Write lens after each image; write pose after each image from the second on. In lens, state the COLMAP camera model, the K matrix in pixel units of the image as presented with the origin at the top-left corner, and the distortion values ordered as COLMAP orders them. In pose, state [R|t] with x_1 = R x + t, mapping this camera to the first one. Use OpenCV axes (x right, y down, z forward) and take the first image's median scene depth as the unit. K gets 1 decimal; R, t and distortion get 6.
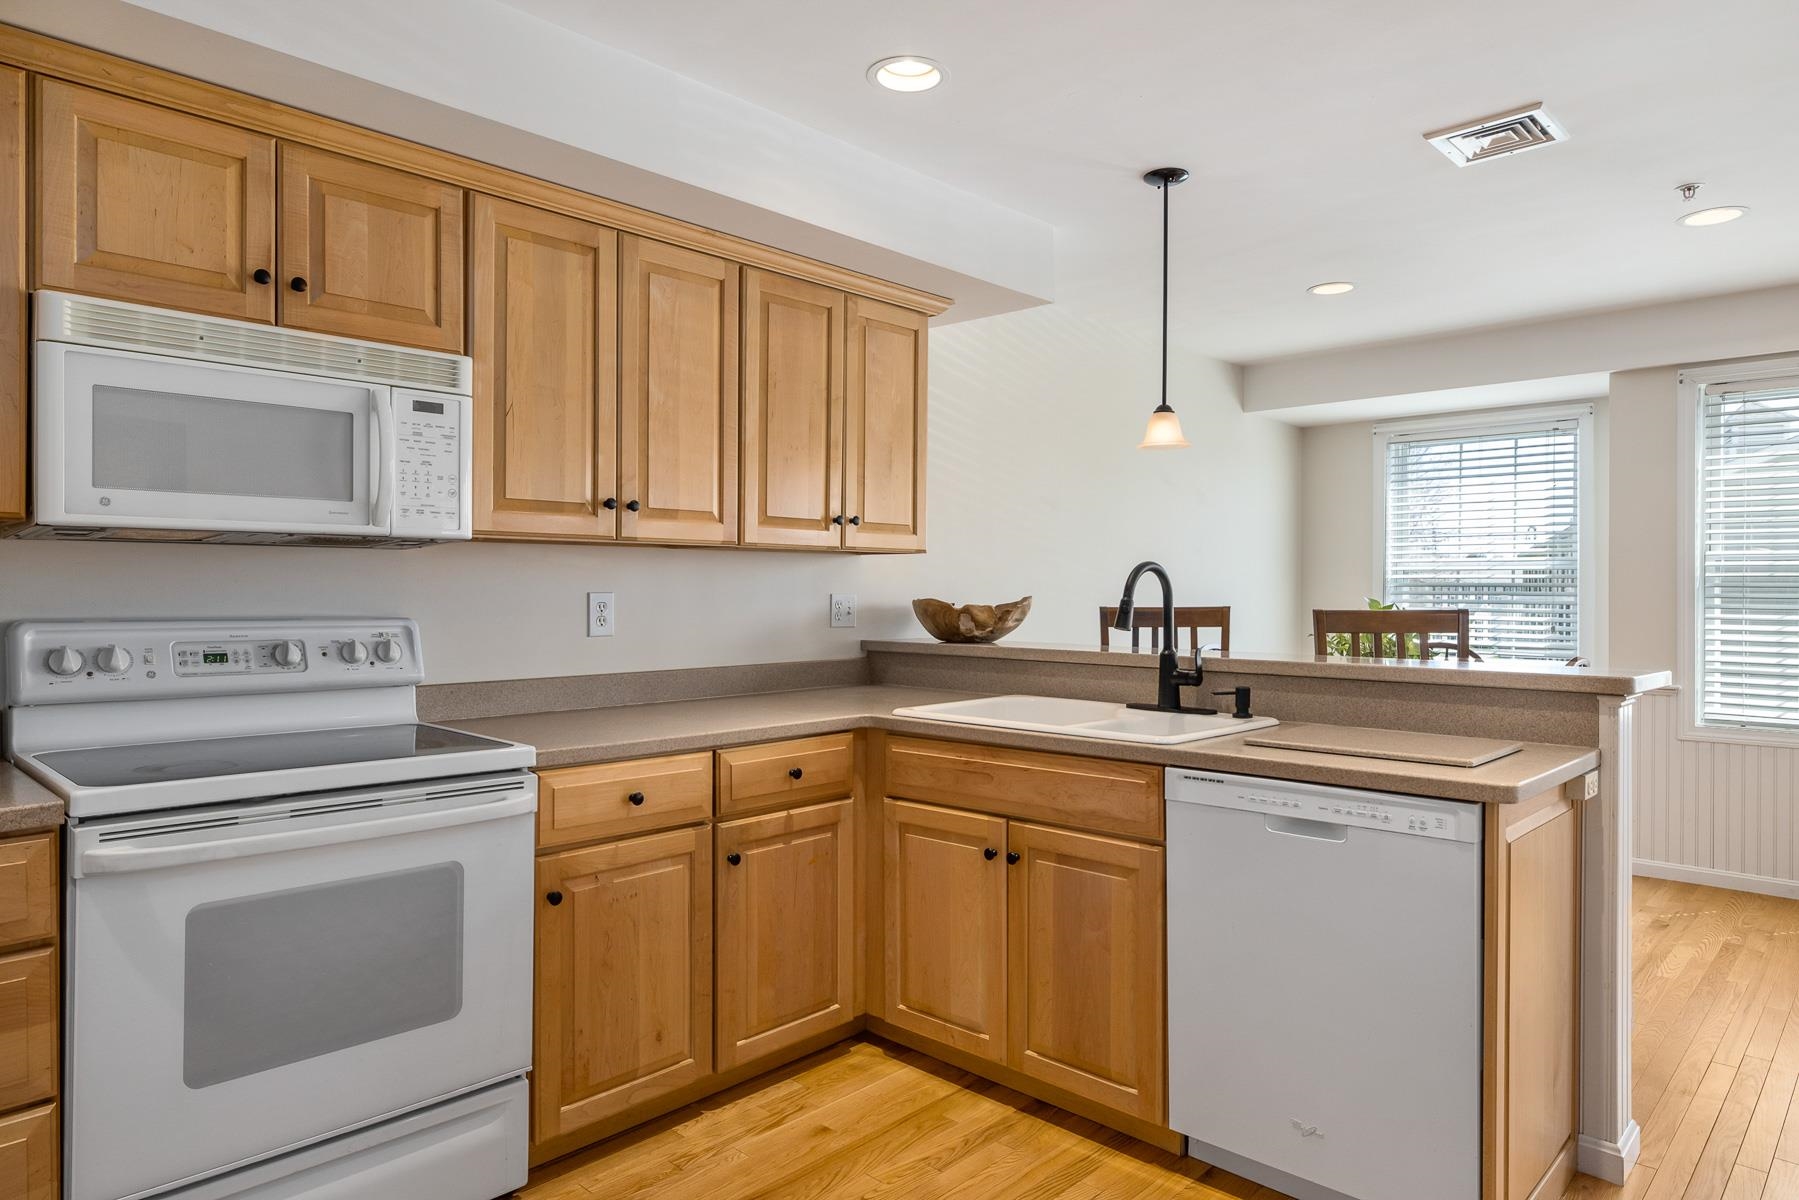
lens RADIAL K [[1087.7, 0, 892.8], [0, 1087.7, 598.0], [0, 0, 1]] dist [-0.004691, 0.004822]
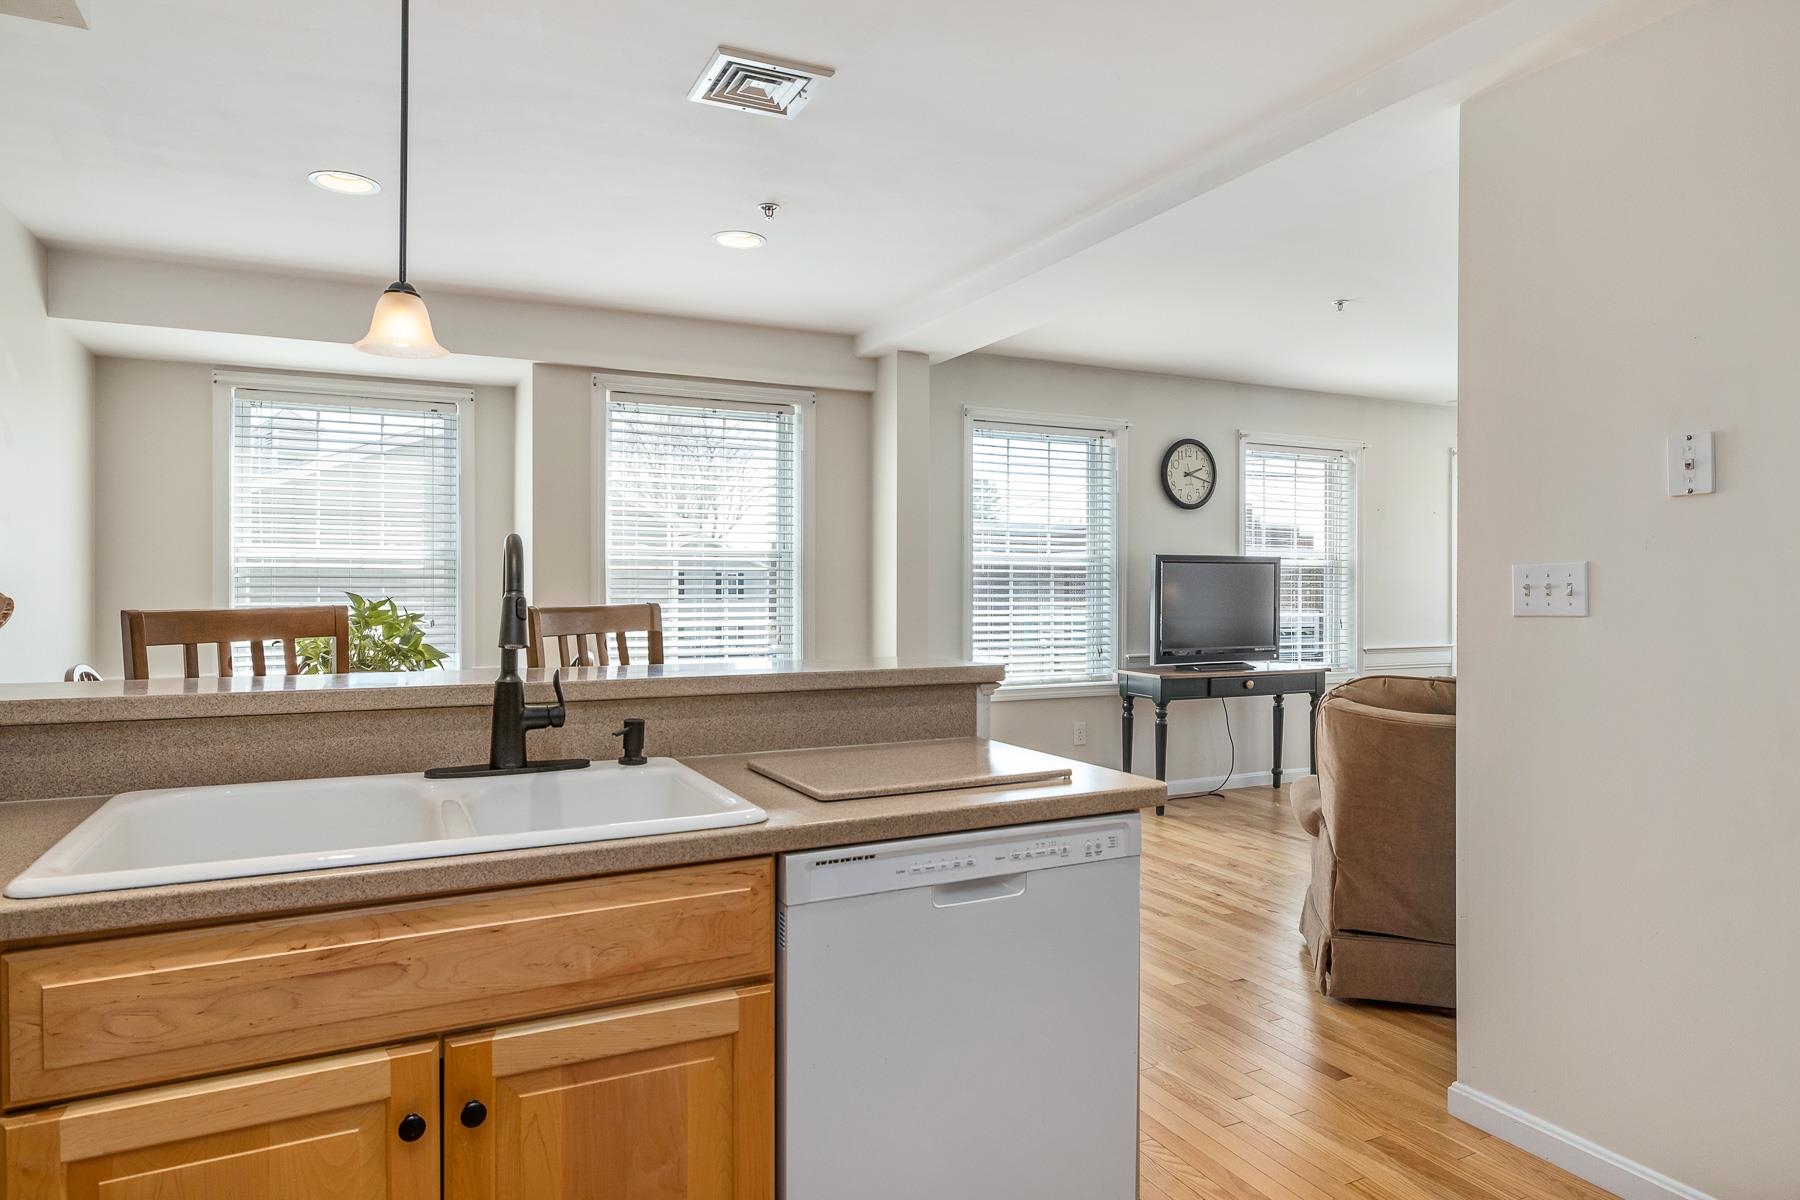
lens RADIAL K [[1088.3, 0, 899.3], [0, 1088.3, 595.1], [0, 0, 1]] dist [-0.004691, 0.004822]
pose [[0.338827, -0.010163, 0.940794, -0.315394], [0.007894, 0.999937, 0.007959, -0.002173], [-0.940816, 0.004730, 0.338886, 0.695628]]
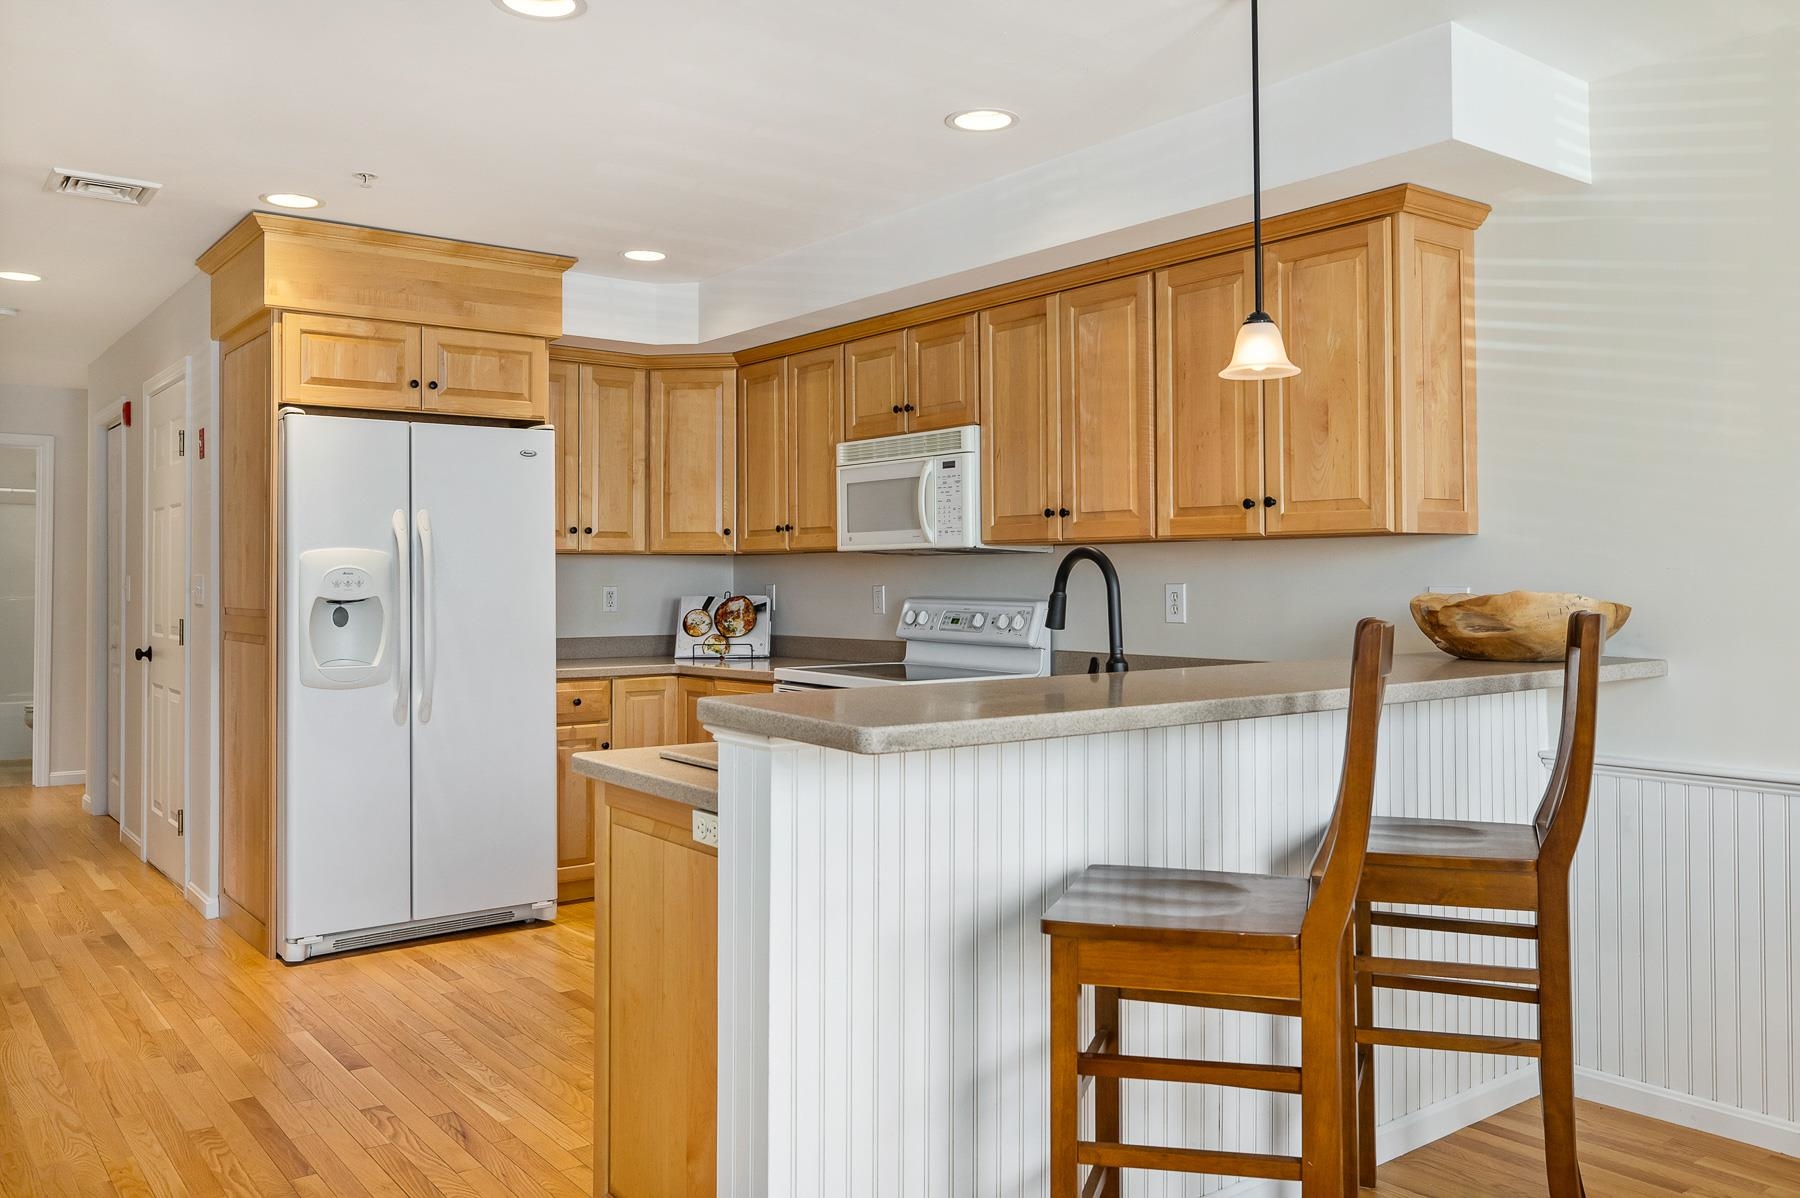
lens RADIAL K [[1405.6, 0, 893.5], [0, 1405.6, 564.4], [0, 0, 1]] dist [-0.002430, -0.004971]
pose [[-0.159720, -0.011431, -0.987096, 1.533824], [-0.005936, 0.999926, -0.010619, -0.009968], [0.987144, 0.004164, -0.159776, 1.210605]]
